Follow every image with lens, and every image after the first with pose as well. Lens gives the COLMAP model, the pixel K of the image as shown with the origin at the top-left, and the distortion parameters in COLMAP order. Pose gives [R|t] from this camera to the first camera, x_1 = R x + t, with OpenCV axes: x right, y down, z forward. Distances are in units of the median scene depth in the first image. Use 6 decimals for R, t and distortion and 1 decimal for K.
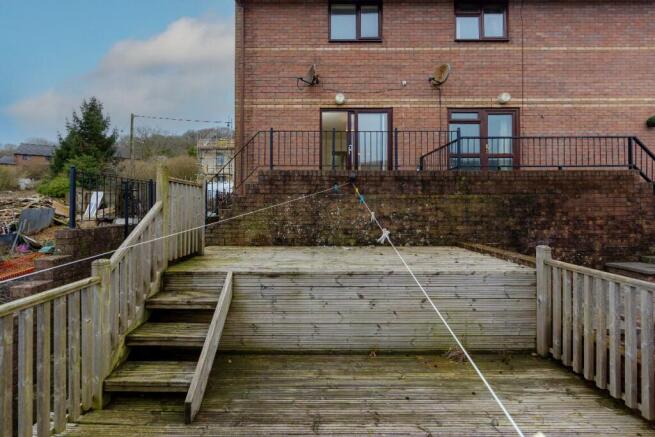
lens RADIAL K [[269.7, 0, 326.3], [0, 269.7, 204.2], [0, 0, 1]] dist [-0.000980, -0.000008]
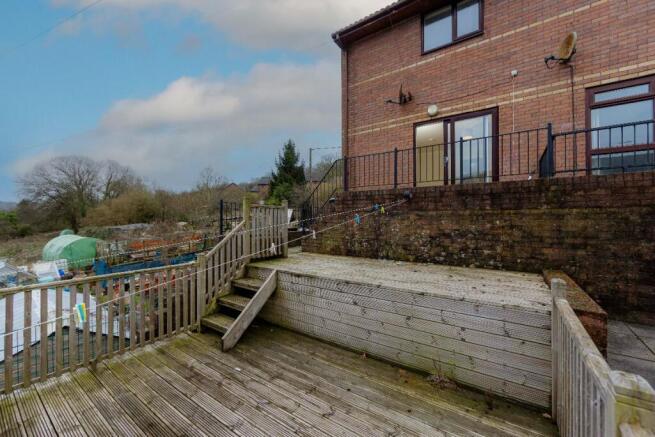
lens RADIAL K [[265.8, 0, 327.5], [0, 265.8, 218.5], [0, 0, 1]] dist [-0.001711, -0.000068]
pose [[0.819711, -0.001514, -0.572776, 0.410540], [0.005424, 0.999972, 0.005120, -0.015216], [0.572752, -0.007304, 0.819696, 0.001778]]
